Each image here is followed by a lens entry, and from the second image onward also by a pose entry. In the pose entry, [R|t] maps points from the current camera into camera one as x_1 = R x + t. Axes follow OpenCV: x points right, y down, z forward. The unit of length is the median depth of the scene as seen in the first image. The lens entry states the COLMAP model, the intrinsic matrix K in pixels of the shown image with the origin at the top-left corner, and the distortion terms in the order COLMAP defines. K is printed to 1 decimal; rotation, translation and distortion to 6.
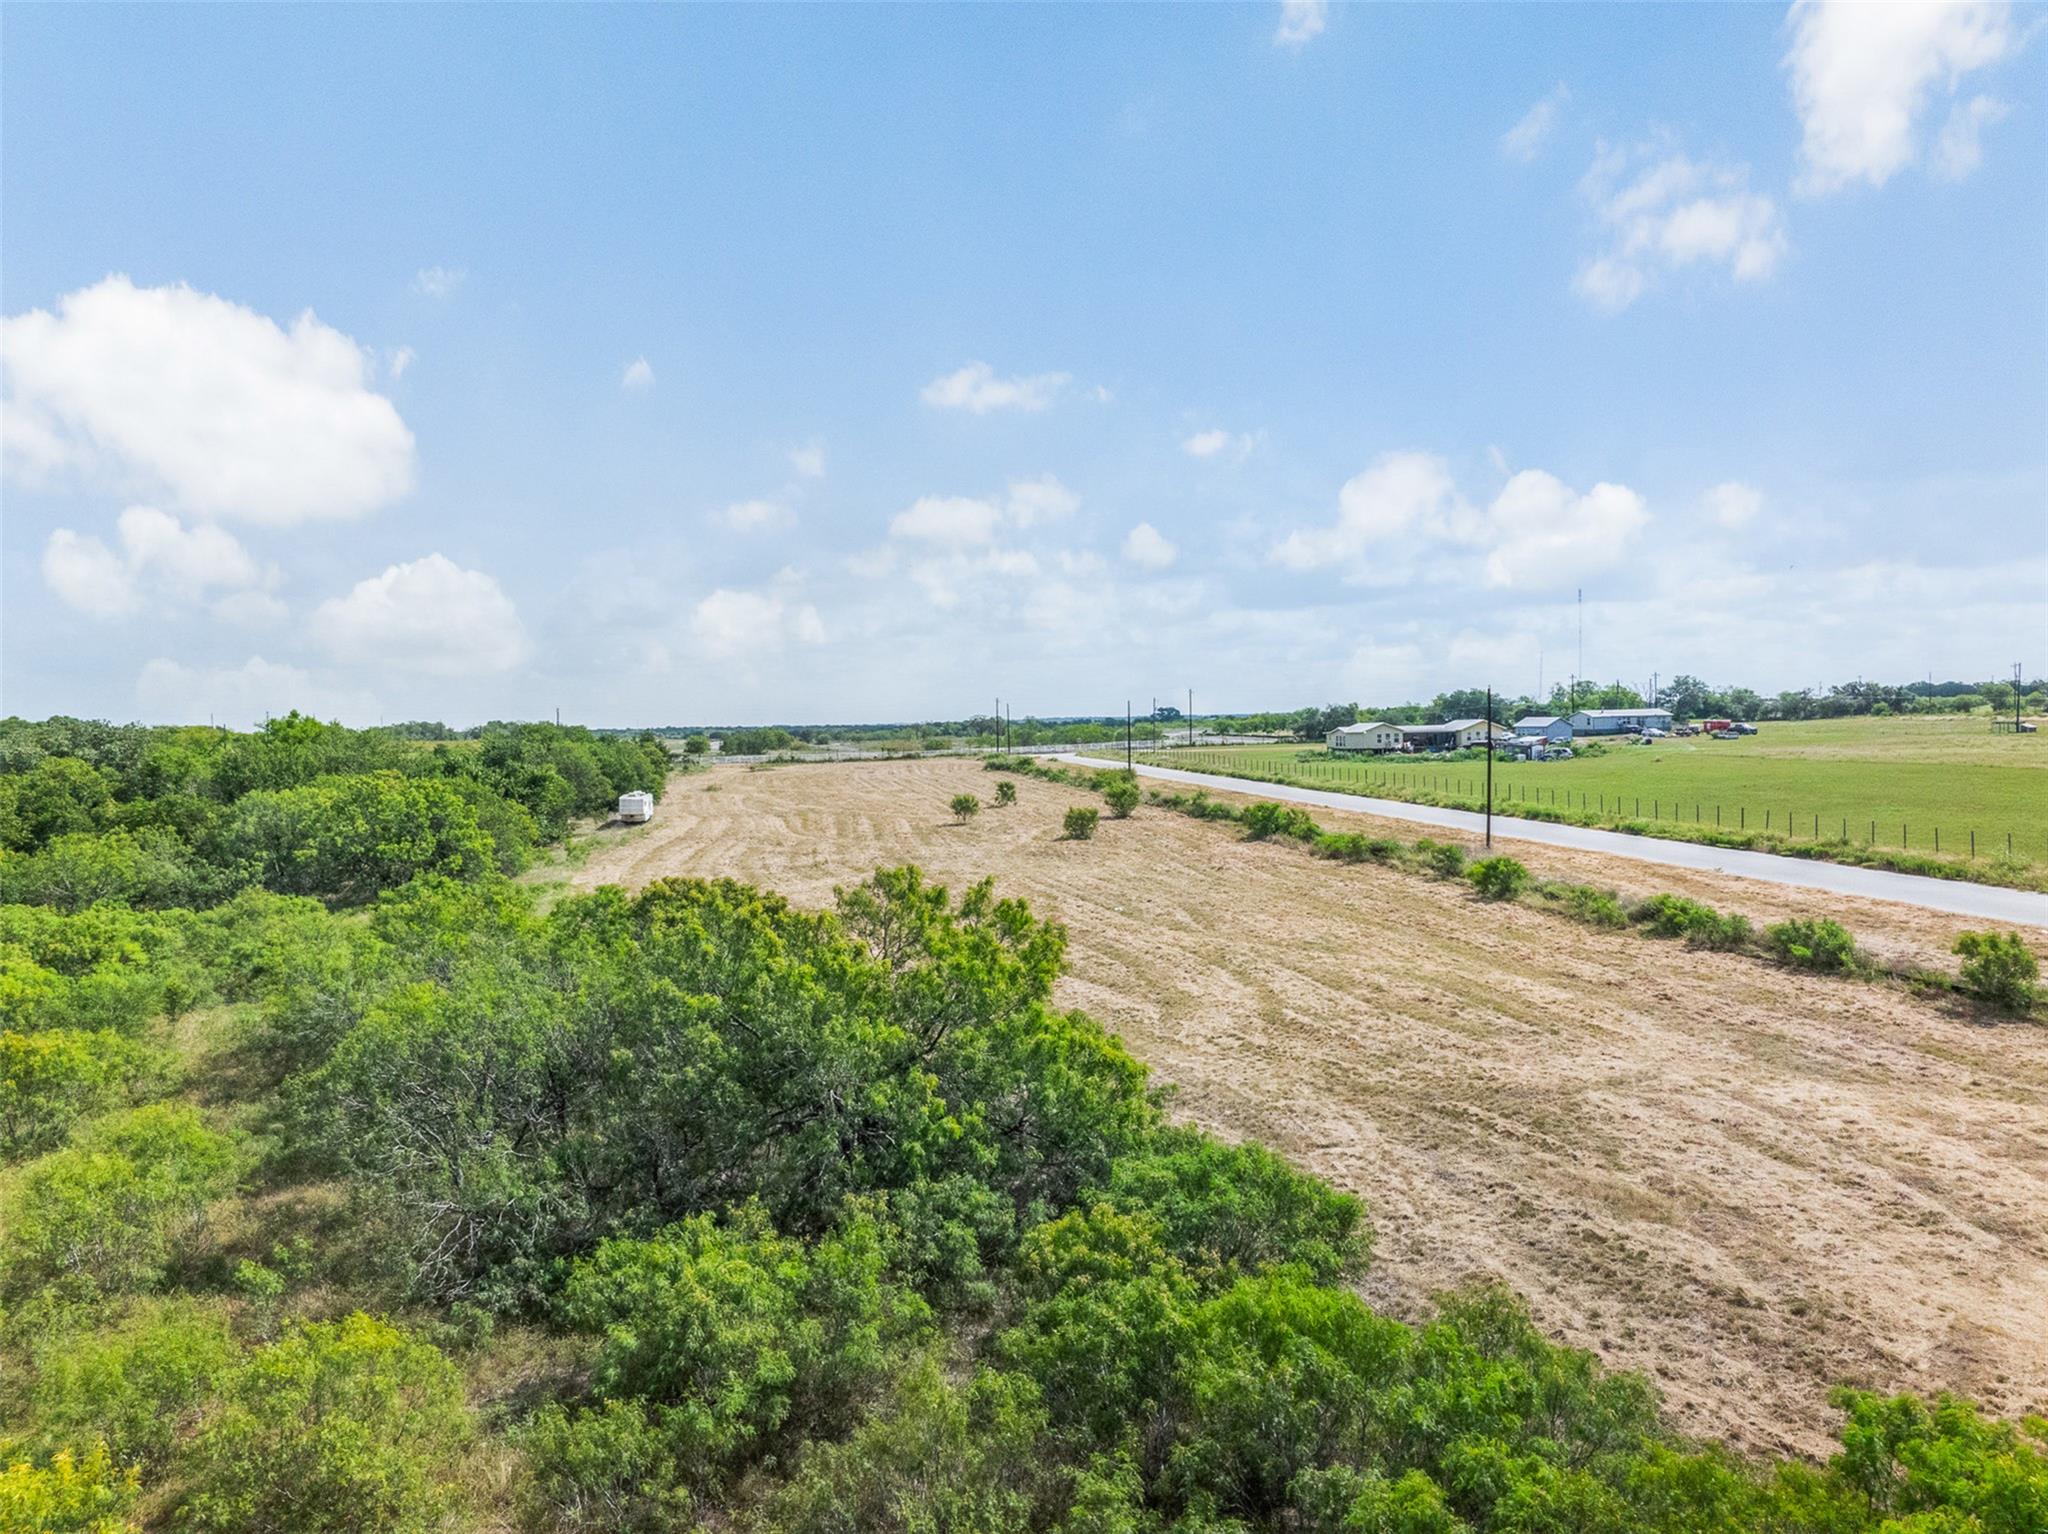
lens RADIAL K [[1437.1, 0, 1017.2], [0, 1437.1, 775.4], [0, 0, 1]] dist [-0.032126, 0.005112]
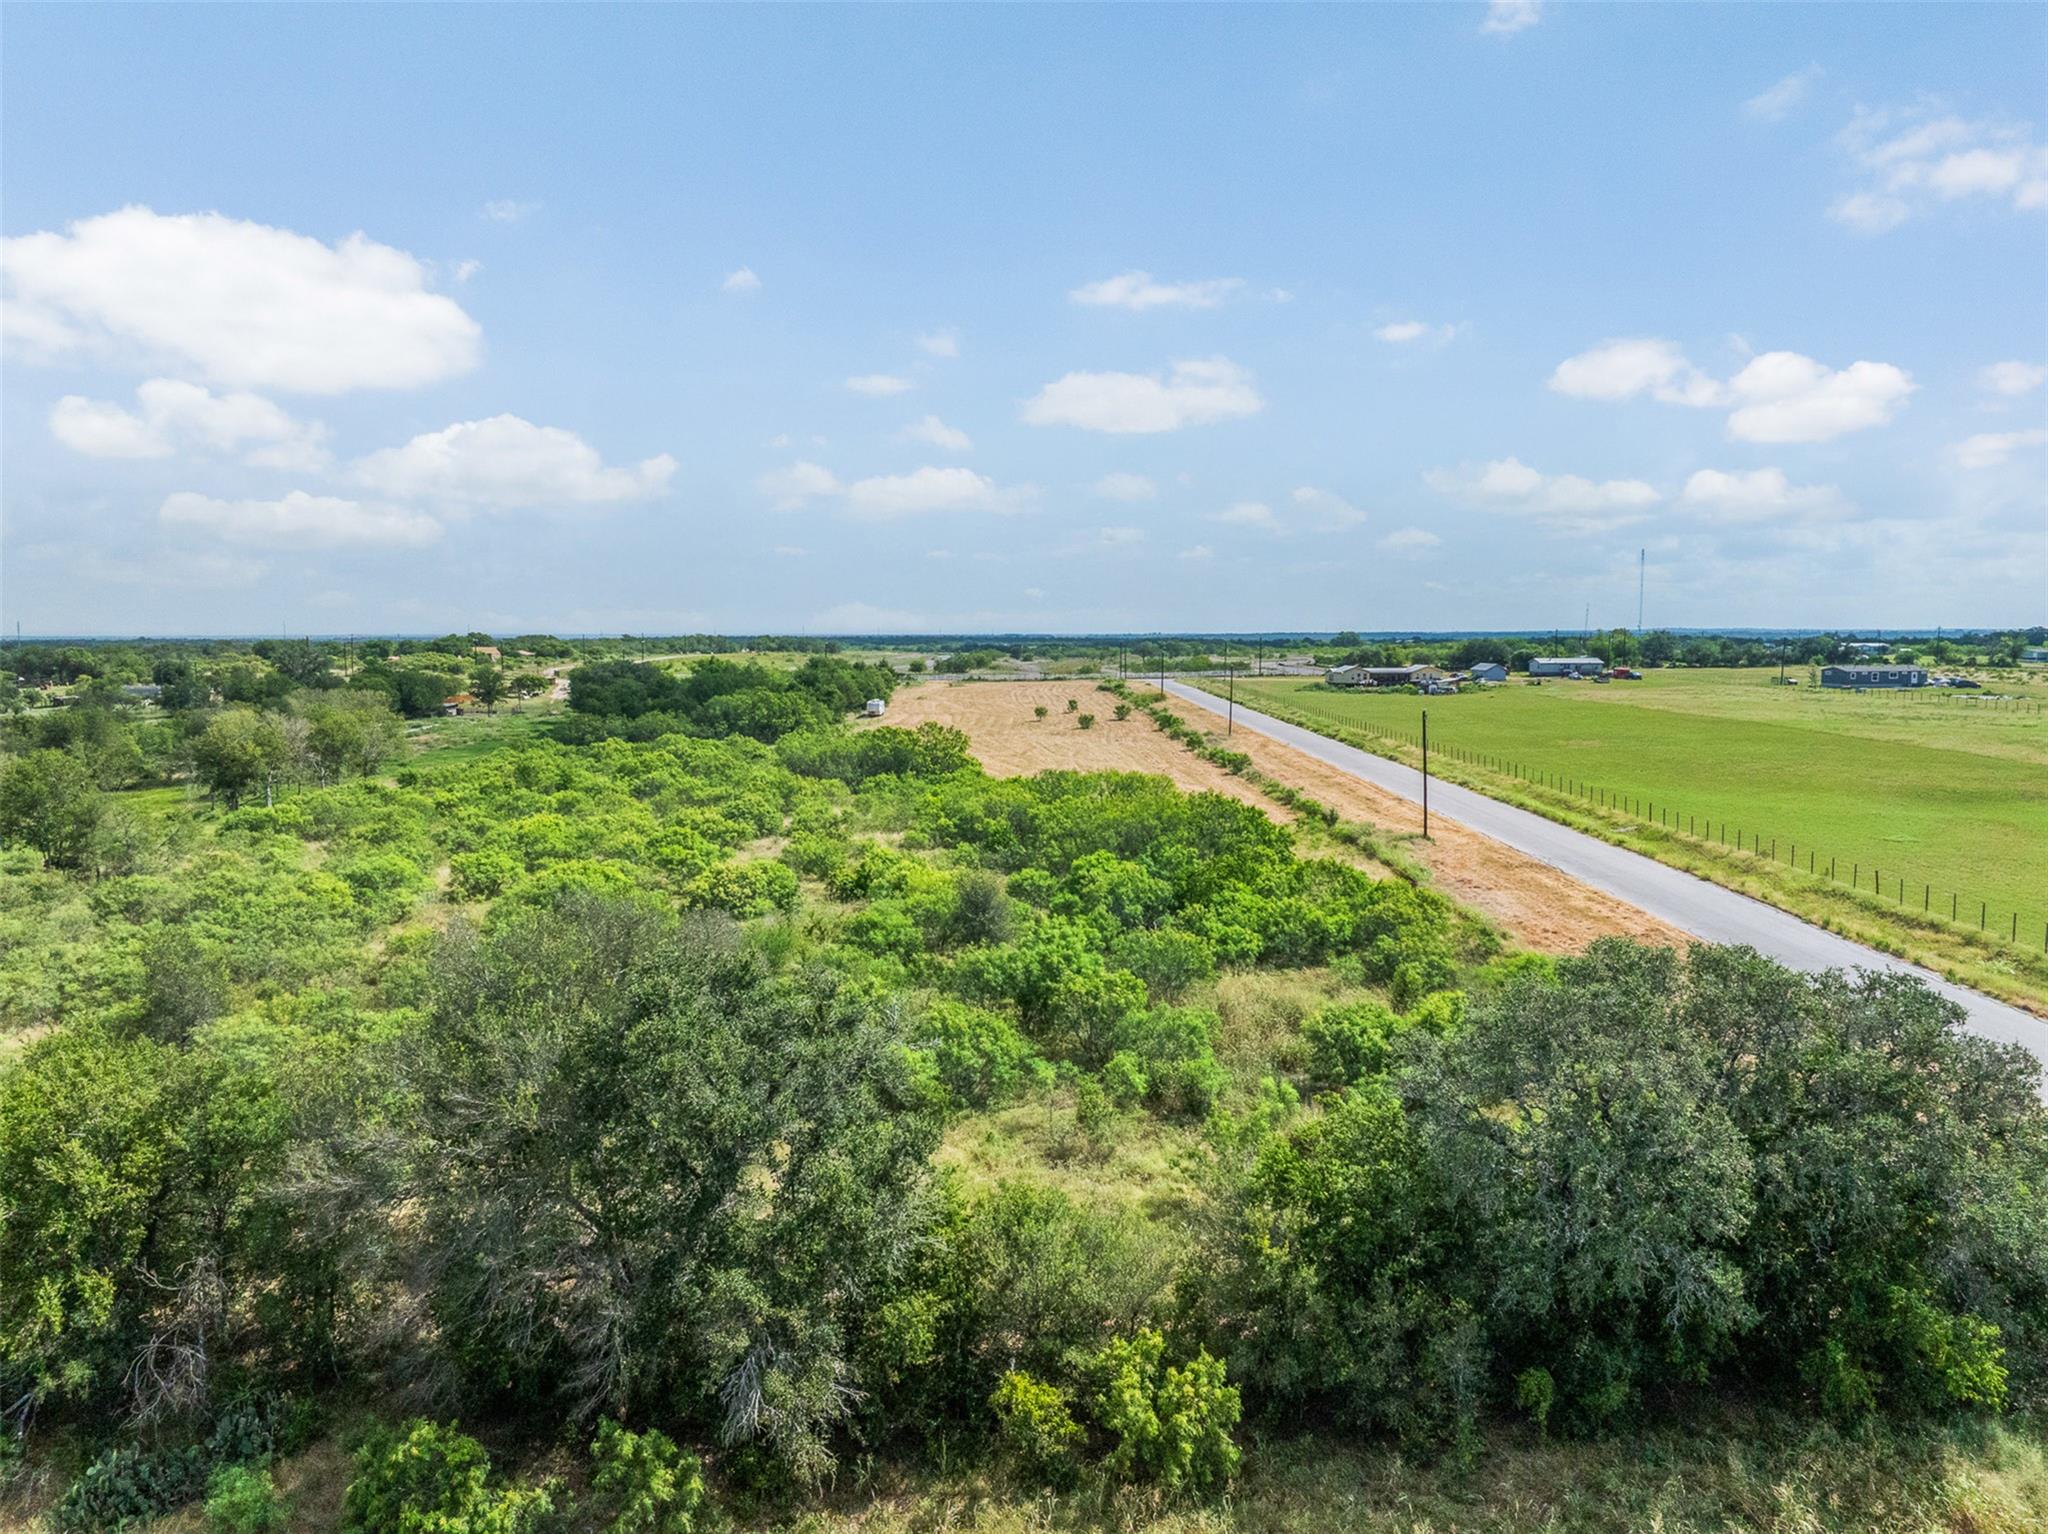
lens RADIAL K [[1437.1, 0, 1028.7], [0, 1437.1, 761.4], [0, 0, 1]] dist [-0.032126, 0.005112]
pose [[0.987765, 0.034028, -0.152194, 0.245151], [-0.025908, 0.998149, 0.055023, -0.017777], [0.153785, -0.050407, 0.986818, -0.919536]]
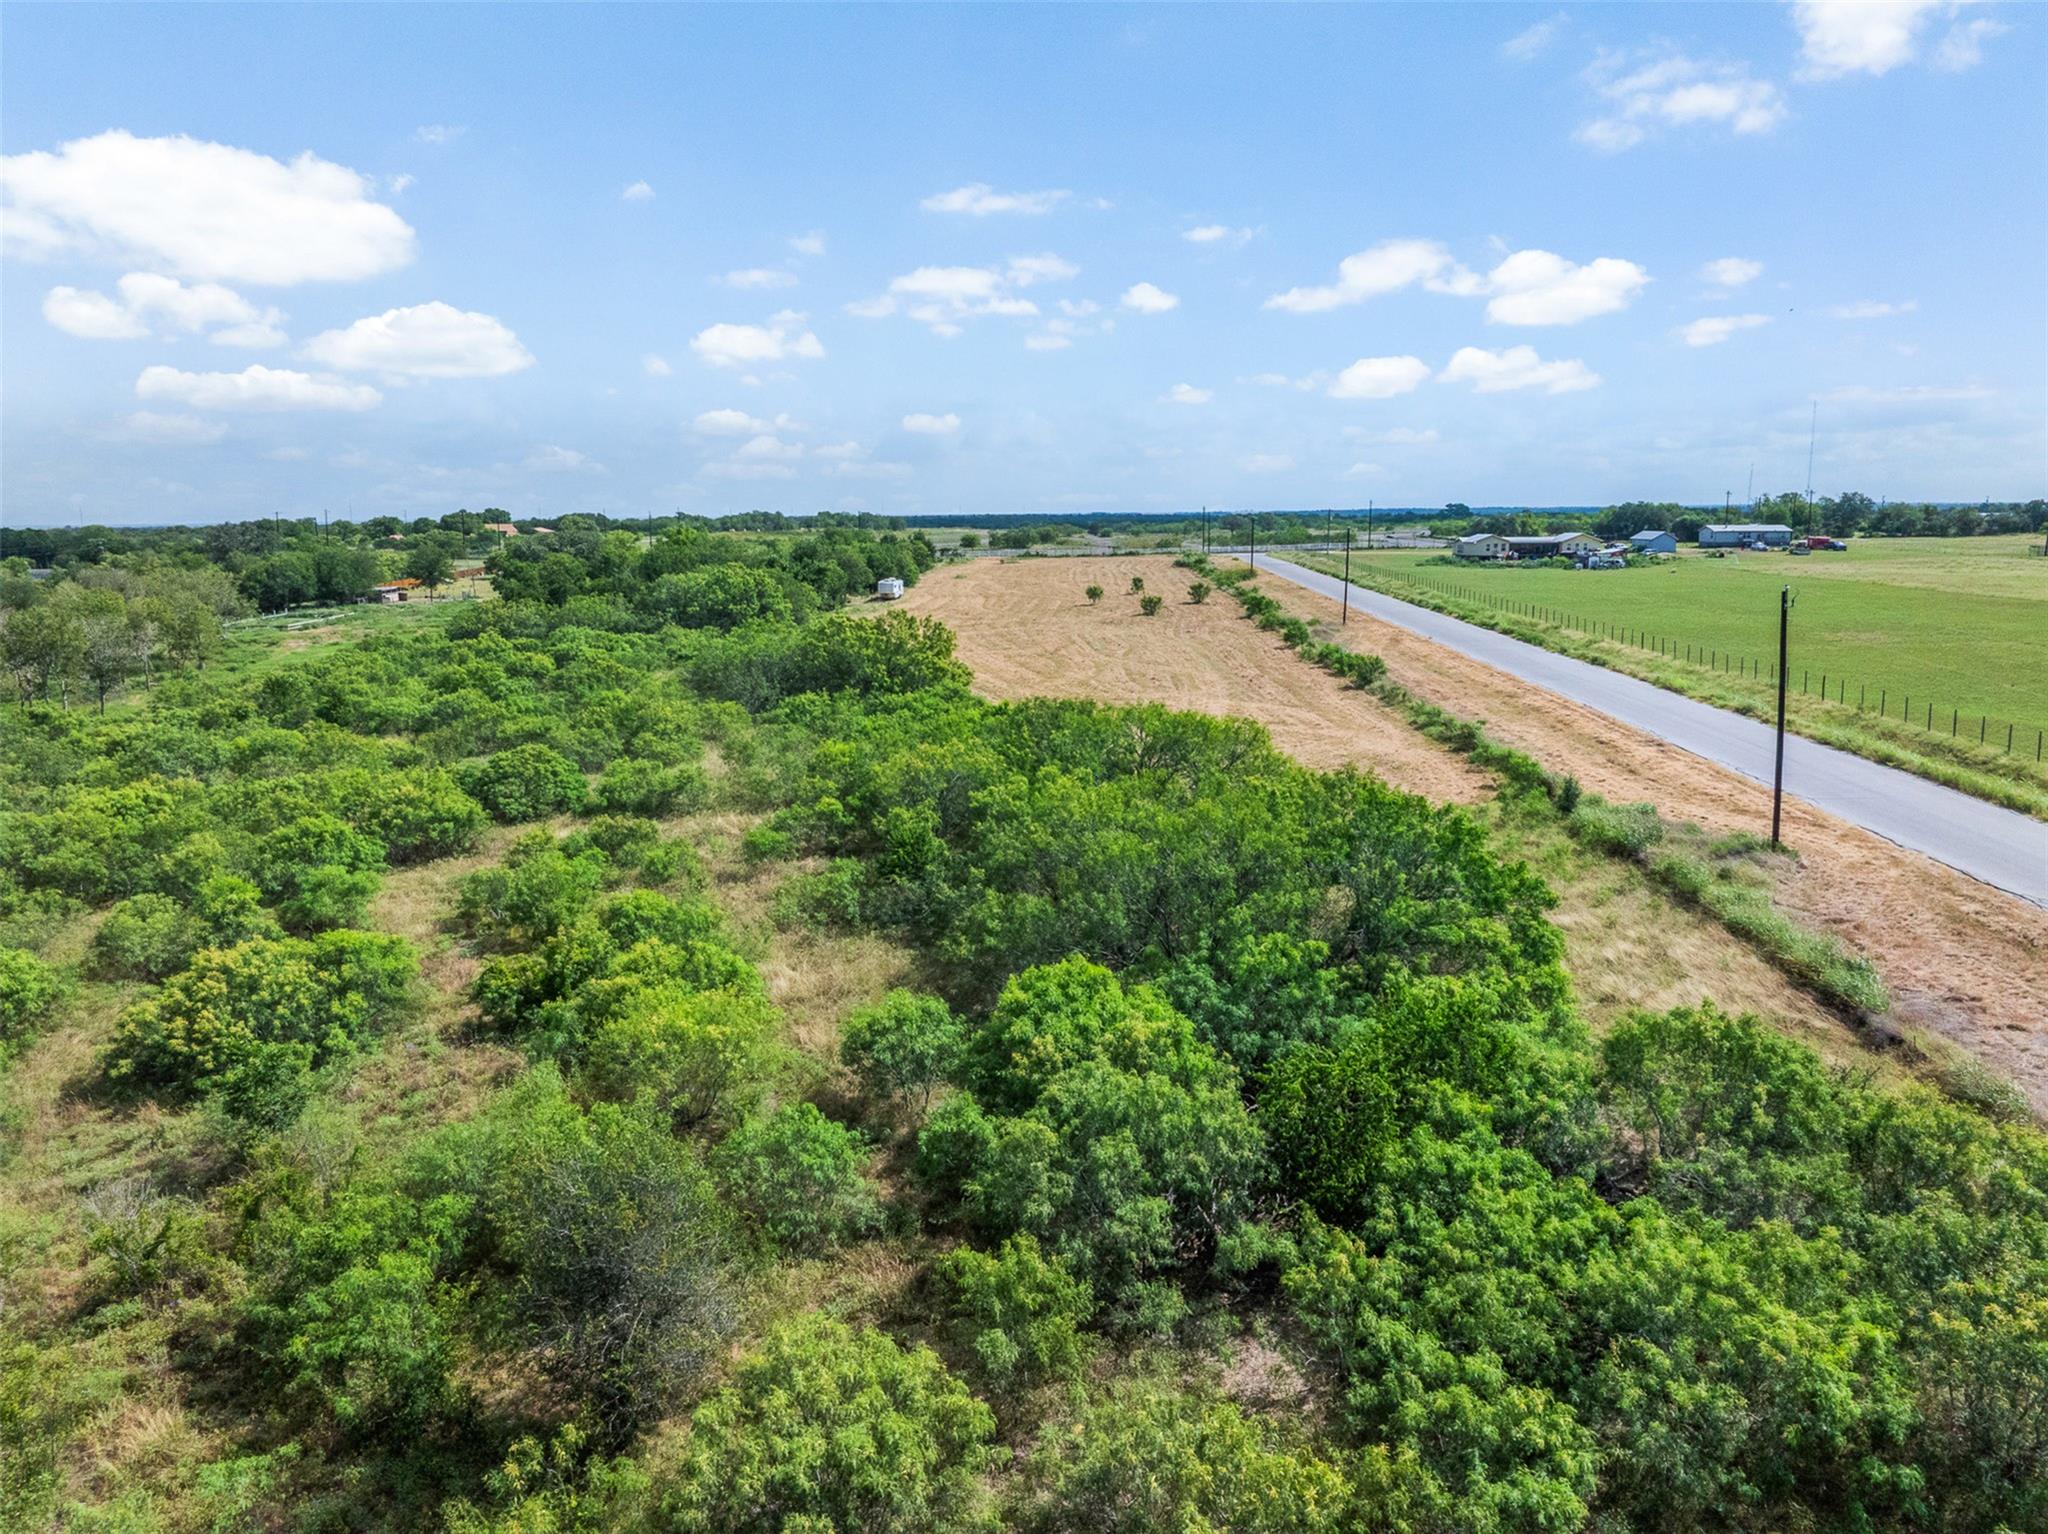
lens RADIAL K [[1437.1, 0, 1026.0], [0, 1437.1, 753.9], [0, 0, 1]] dist [-0.032126, 0.005112]
pose [[0.976142, 0.047756, -0.211817, 0.221683], [-0.019532, 0.990871, 0.133390, -0.010832], [0.216253, -0.126071, 0.968164, -0.498396]]
